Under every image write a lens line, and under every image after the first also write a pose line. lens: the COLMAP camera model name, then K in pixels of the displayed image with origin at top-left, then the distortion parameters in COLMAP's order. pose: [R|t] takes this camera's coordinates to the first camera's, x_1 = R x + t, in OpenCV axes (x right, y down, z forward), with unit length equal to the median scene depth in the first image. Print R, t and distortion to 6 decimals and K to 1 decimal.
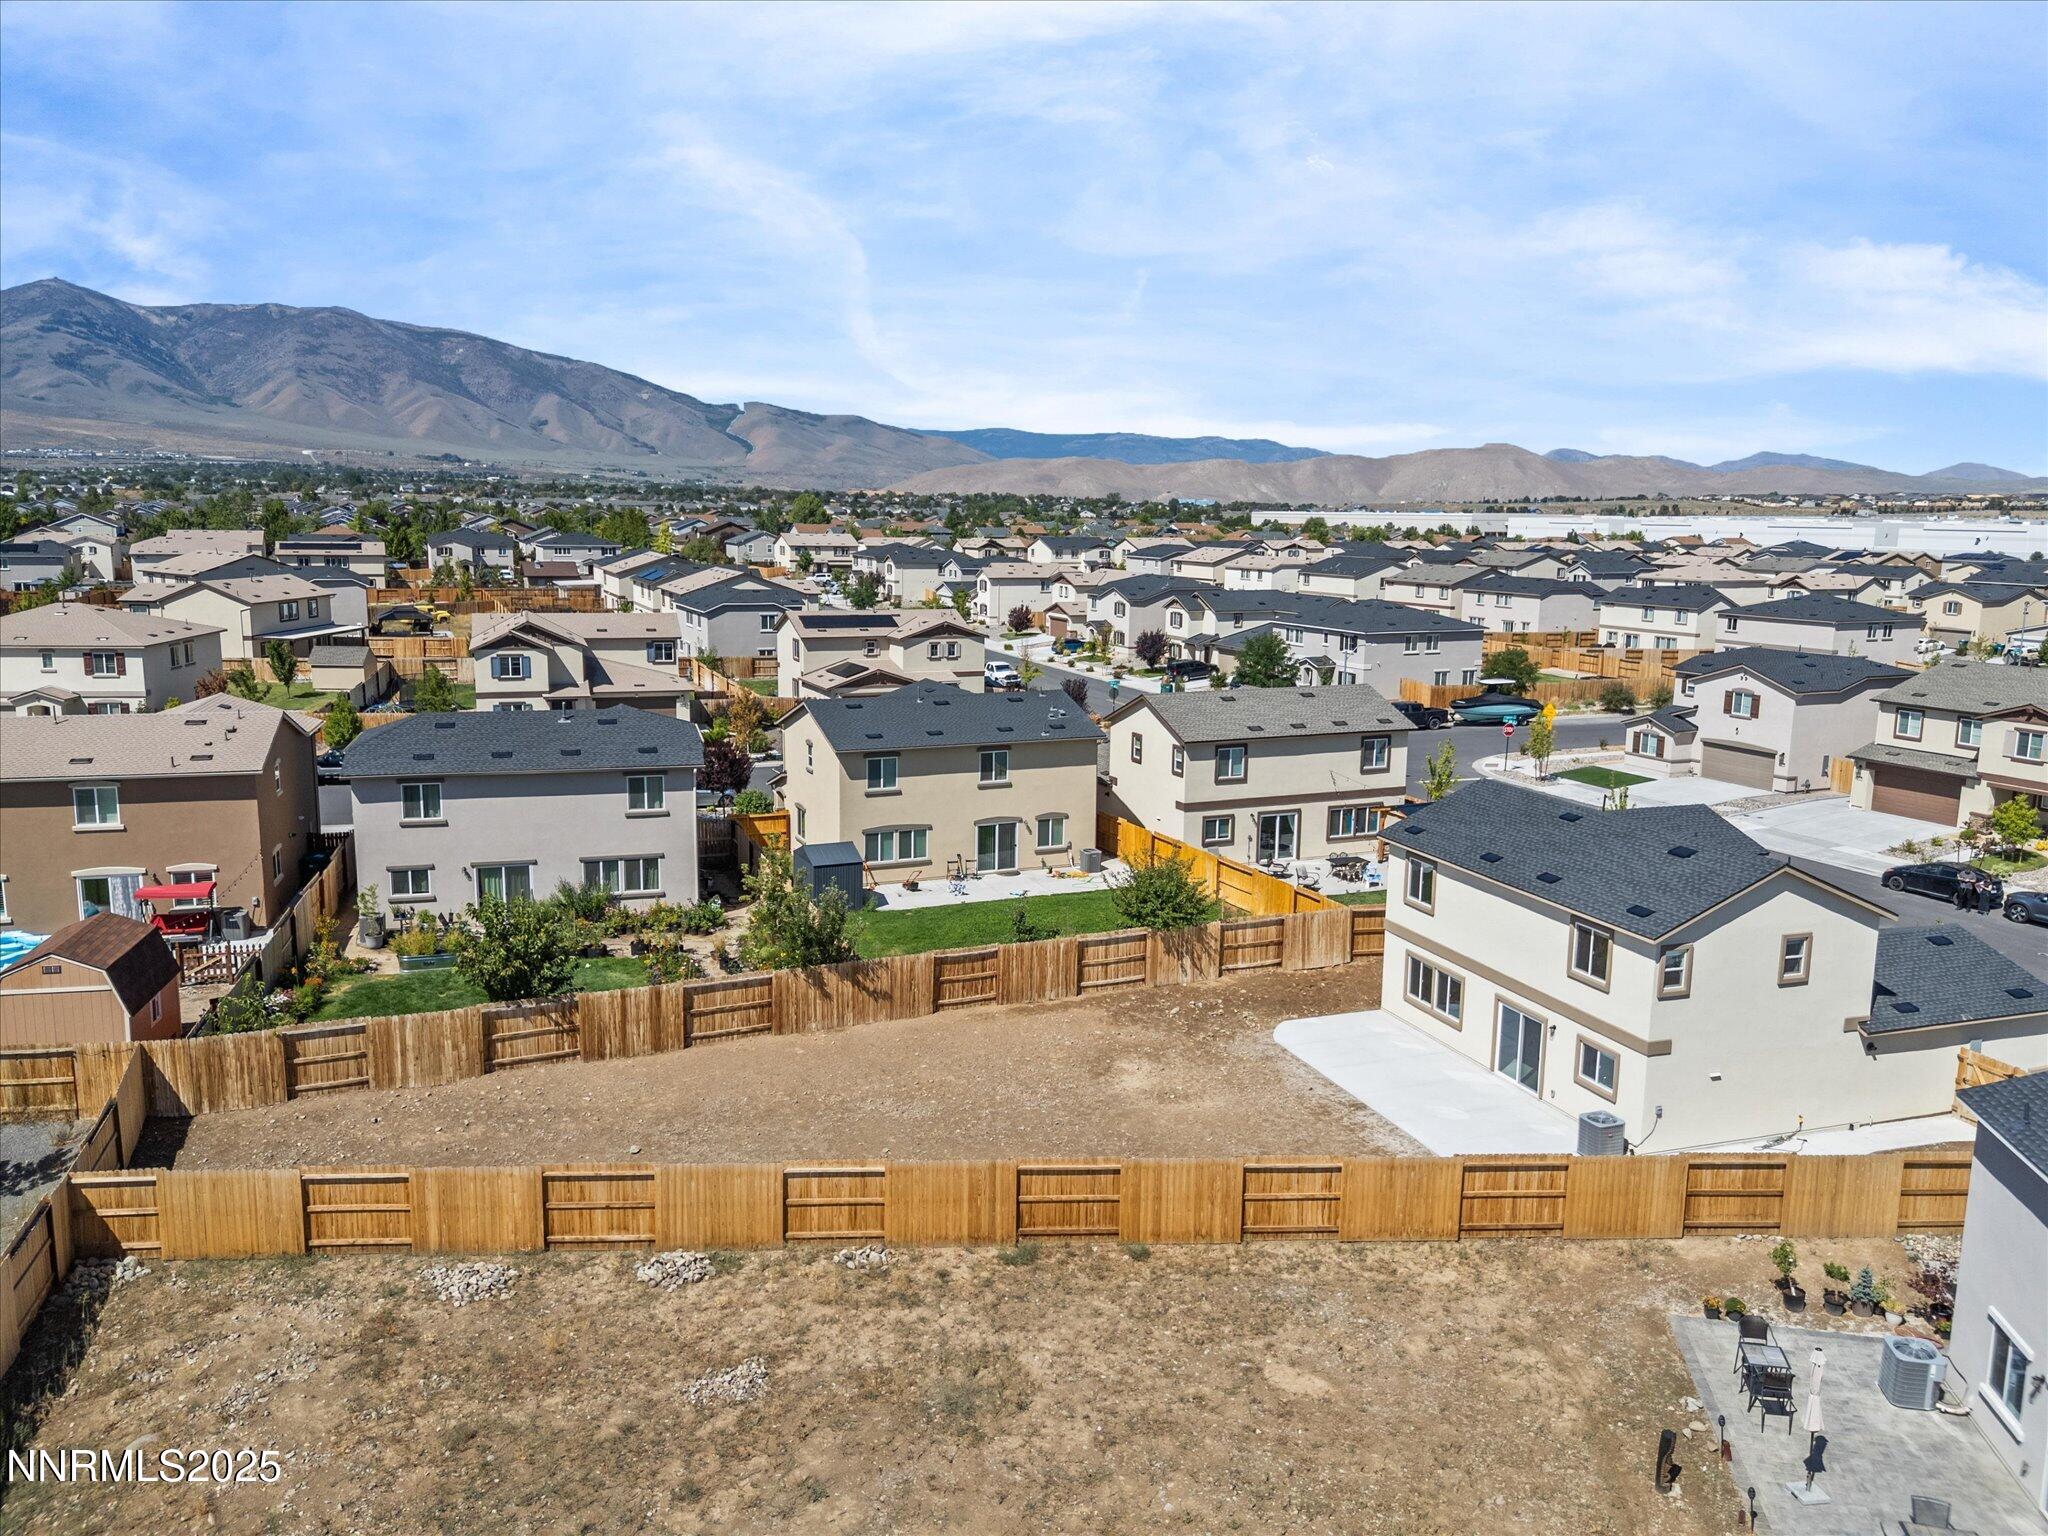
lens RADIAL K [[1507.3, 0, 1024.1], [0, 1507.3, 759.5], [0, 0, 1]] dist [0.086410, -0.096433]
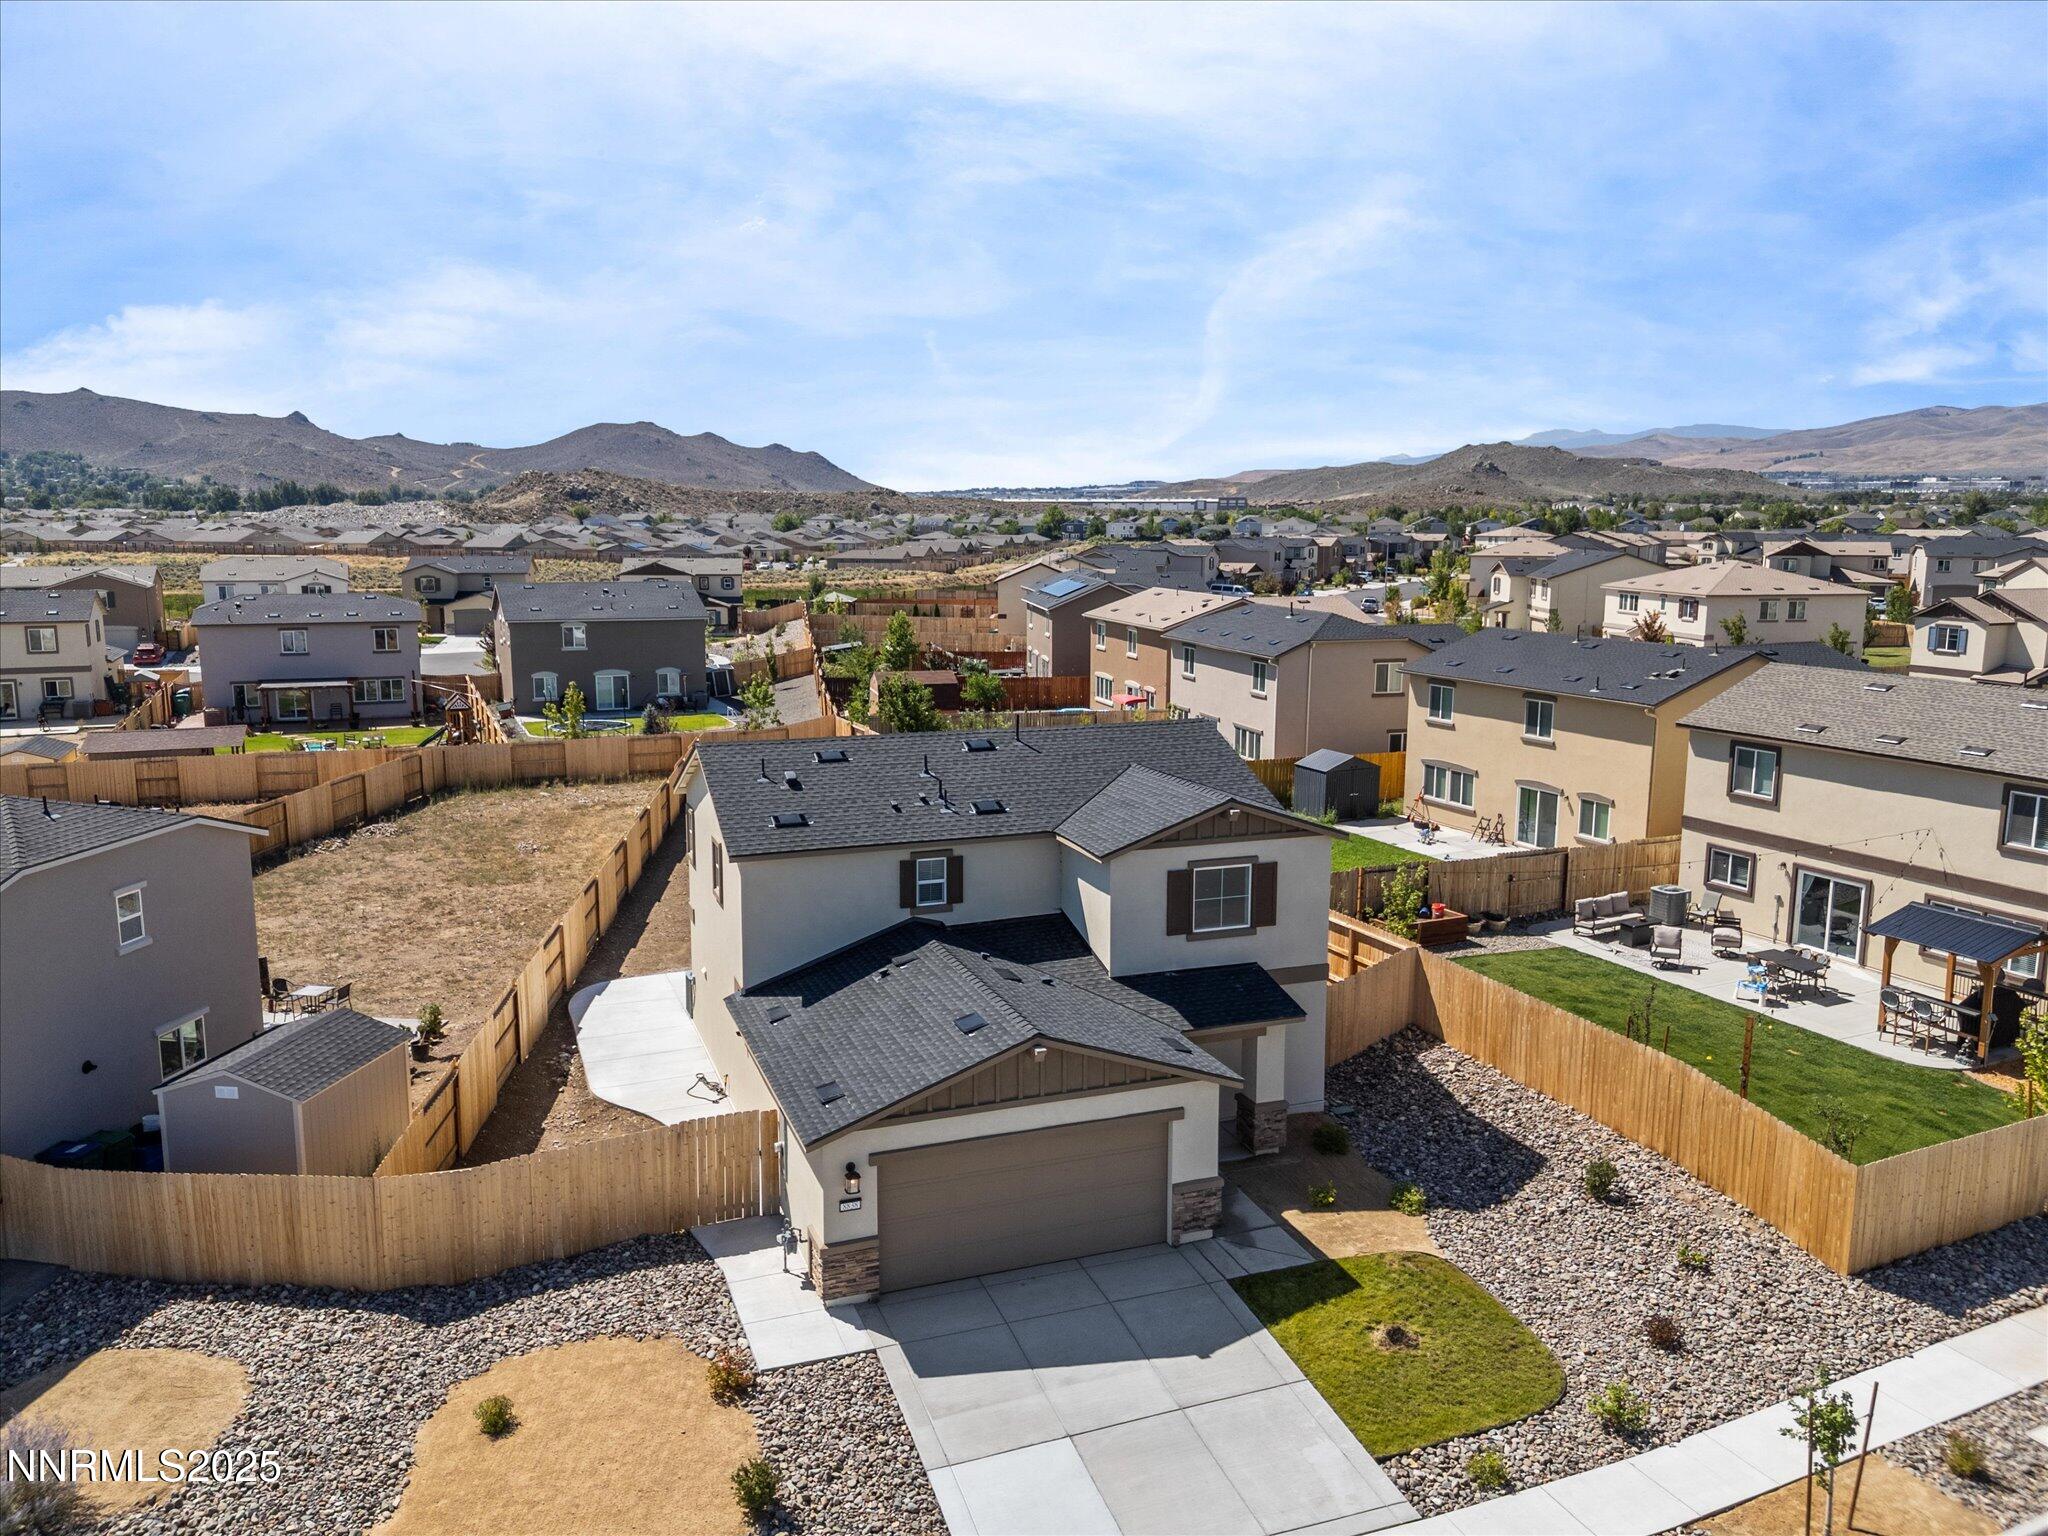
lens RADIAL K [[1507.3, 0, 1024.1], [0, 1507.3, 759.5], [0, 0, 1]] dist [0.086410, -0.096433]
pose [[0.023153, 0.147358, -0.988812, 0.821612], [-0.168325, 0.975532, 0.141437, -0.045541], [0.985460, 0.163167, 0.047391, 0.699598]]
